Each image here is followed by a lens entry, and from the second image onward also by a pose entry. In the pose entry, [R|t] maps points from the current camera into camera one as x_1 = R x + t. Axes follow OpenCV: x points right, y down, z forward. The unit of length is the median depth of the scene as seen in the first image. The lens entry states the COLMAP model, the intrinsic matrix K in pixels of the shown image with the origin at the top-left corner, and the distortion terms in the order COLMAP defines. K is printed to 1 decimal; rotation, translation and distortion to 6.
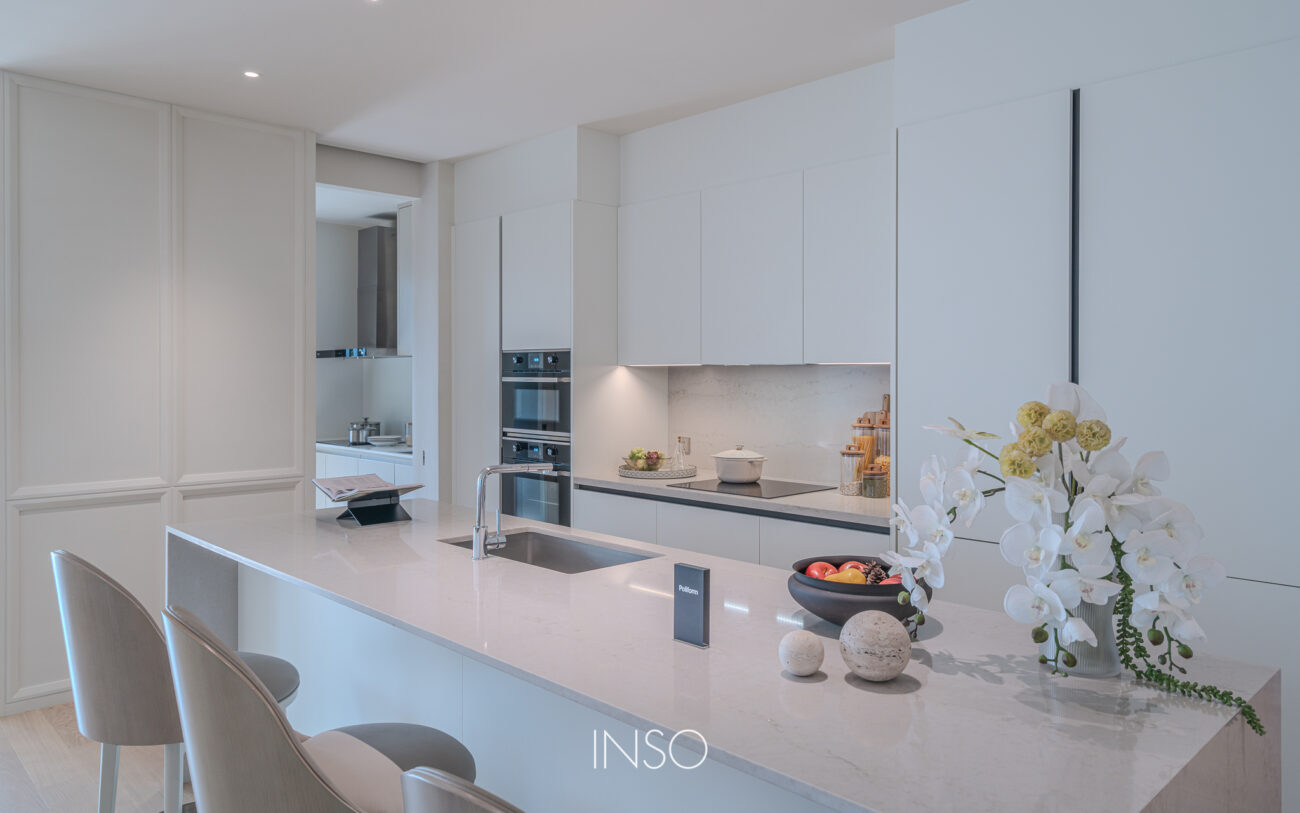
lens RADIAL K [[879.8, 0, 648.4], [0, 879.8, 375.0], [0, 0, 1]] dist [0.002510, 0.002857]
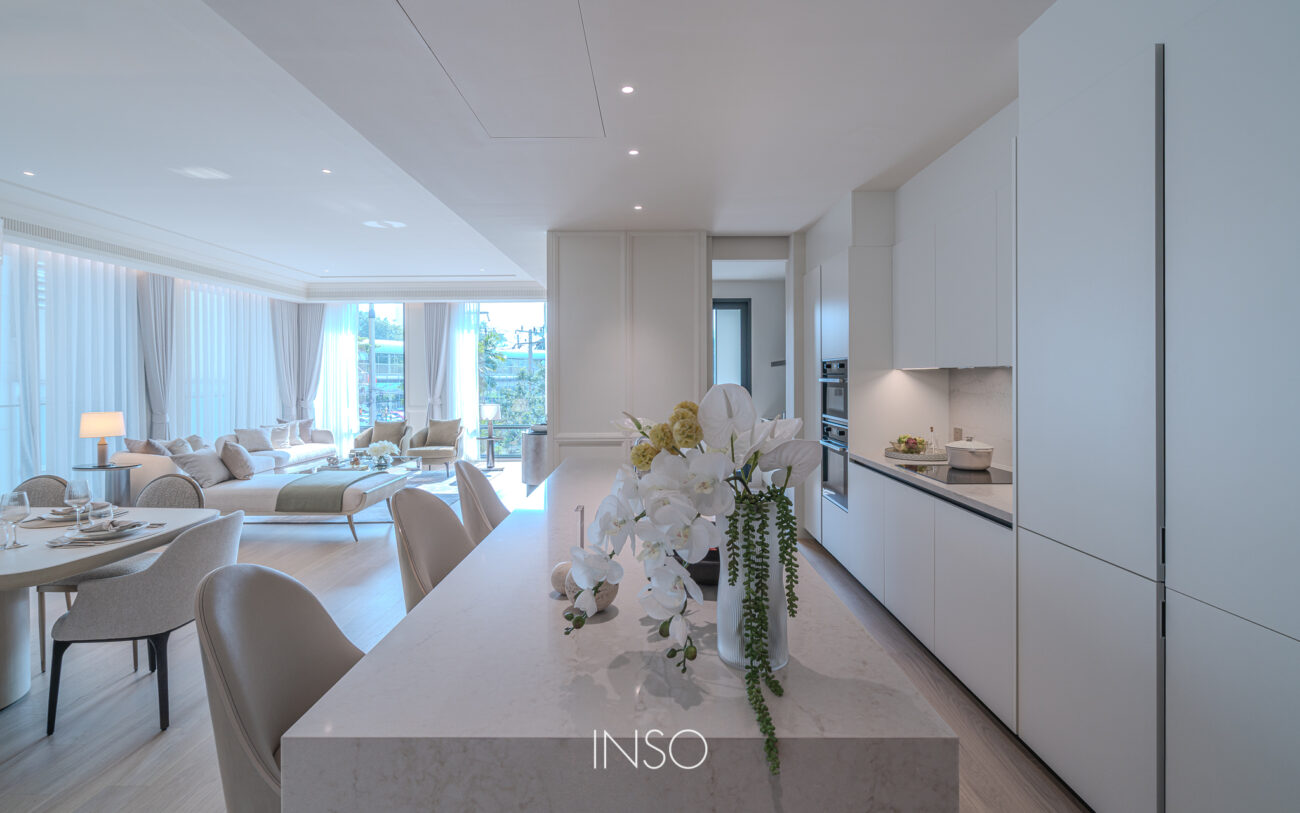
lens RADIAL K [[577.8, 0, 642.5], [0, 577.8, 383.4], [0, 0, 1]] dist [-0.006792, 0.001289]
pose [[0.716611, 0.002578, -0.697468, 0.303828], [0.005341, 0.999944, 0.009185, -0.000015], [0.697453, -0.010307, 0.716557, 0.146032]]
